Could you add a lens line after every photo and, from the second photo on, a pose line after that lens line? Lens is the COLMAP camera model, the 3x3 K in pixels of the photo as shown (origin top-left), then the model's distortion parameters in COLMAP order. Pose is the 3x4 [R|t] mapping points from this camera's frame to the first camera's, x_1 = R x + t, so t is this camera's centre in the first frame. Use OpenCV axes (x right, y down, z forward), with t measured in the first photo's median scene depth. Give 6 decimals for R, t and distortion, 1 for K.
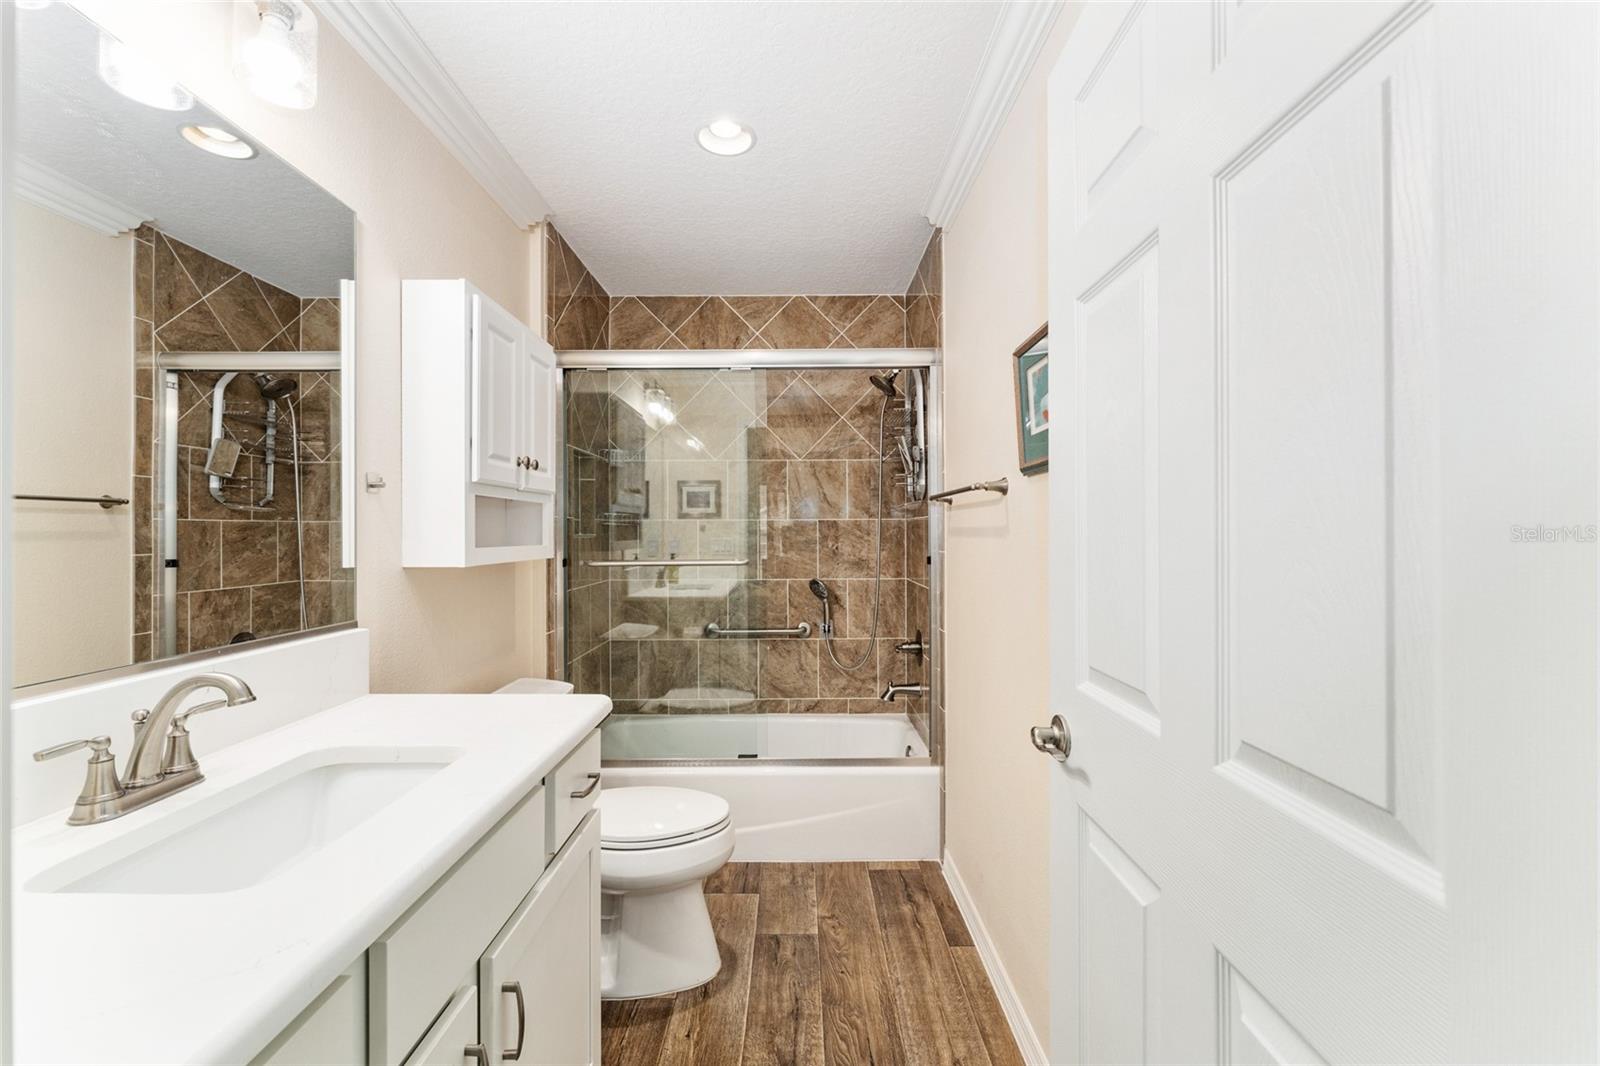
lens RADIAL K [[651.9, 0, 795.8], [0, 651.9, 528.0], [0, 0, 1]] dist [0.000551, 0.000431]
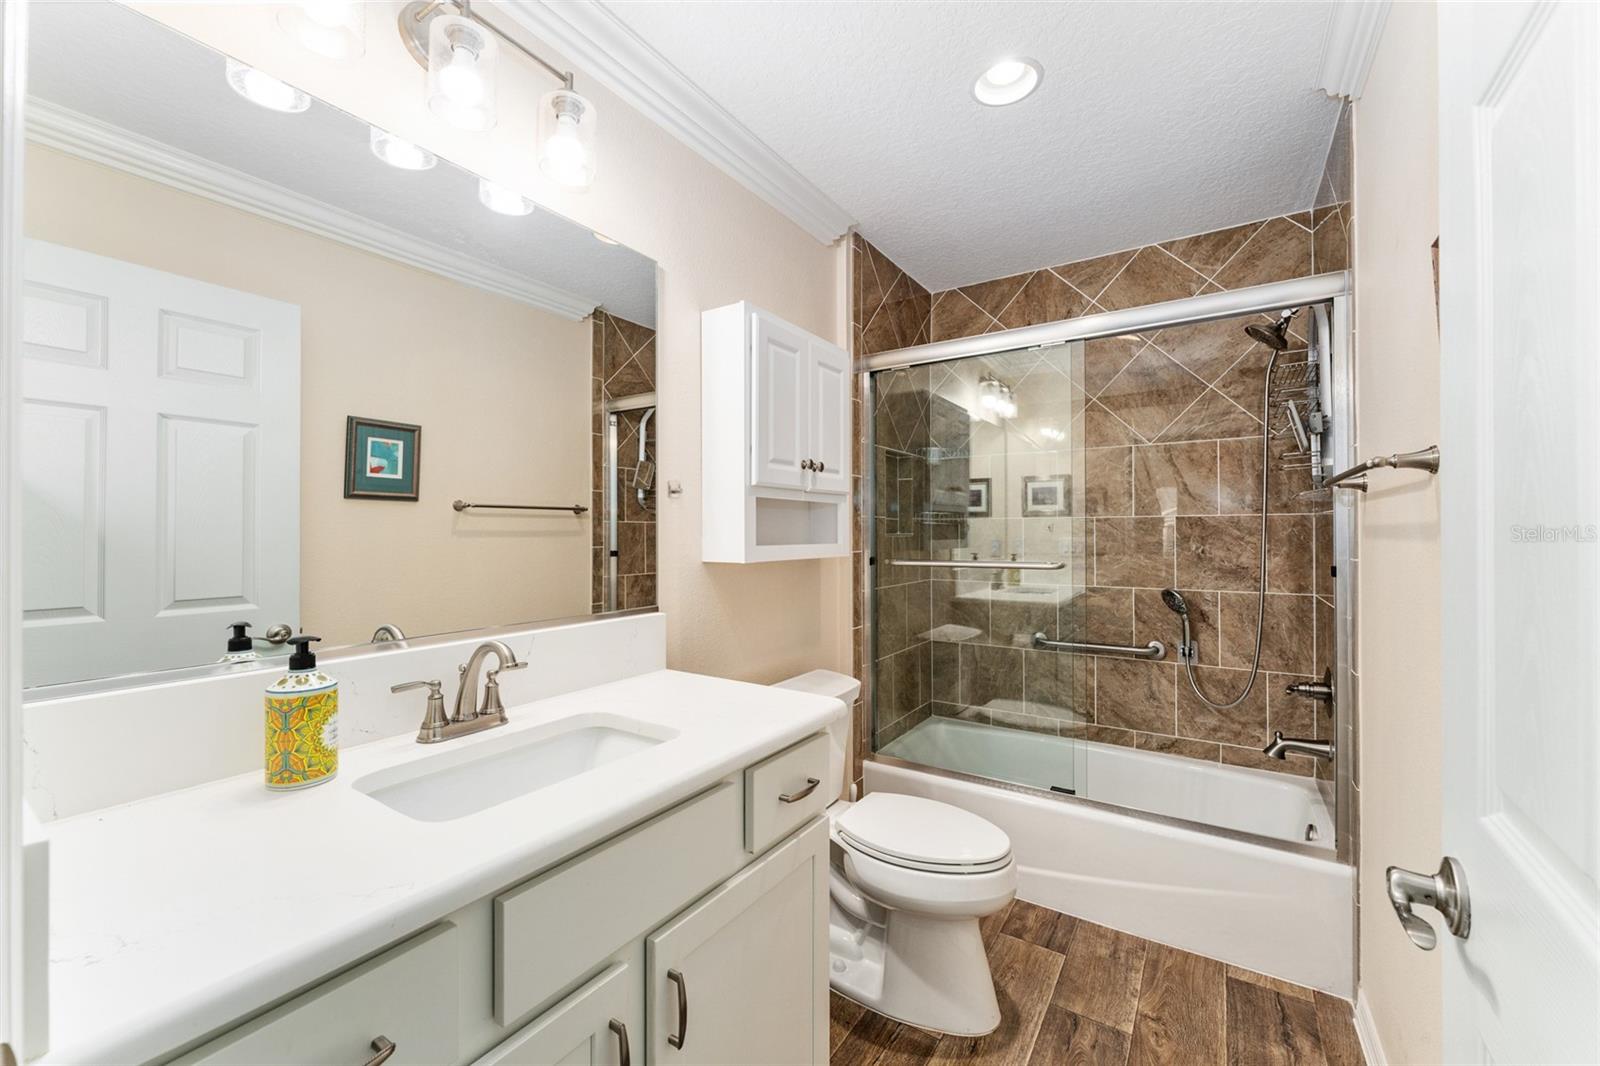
lens RADIAL K [[638.6, 0, 795.2], [0, 638.6, 527.0], [0, 0, 1]] dist [0.000802, -0.000598]
pose [[0.833428, -0.002563, -0.552622, 0.098867], [0.002644, 0.999996, -0.000650, -0.000084], [0.552621, -0.000919, 0.833432, 0.095579]]
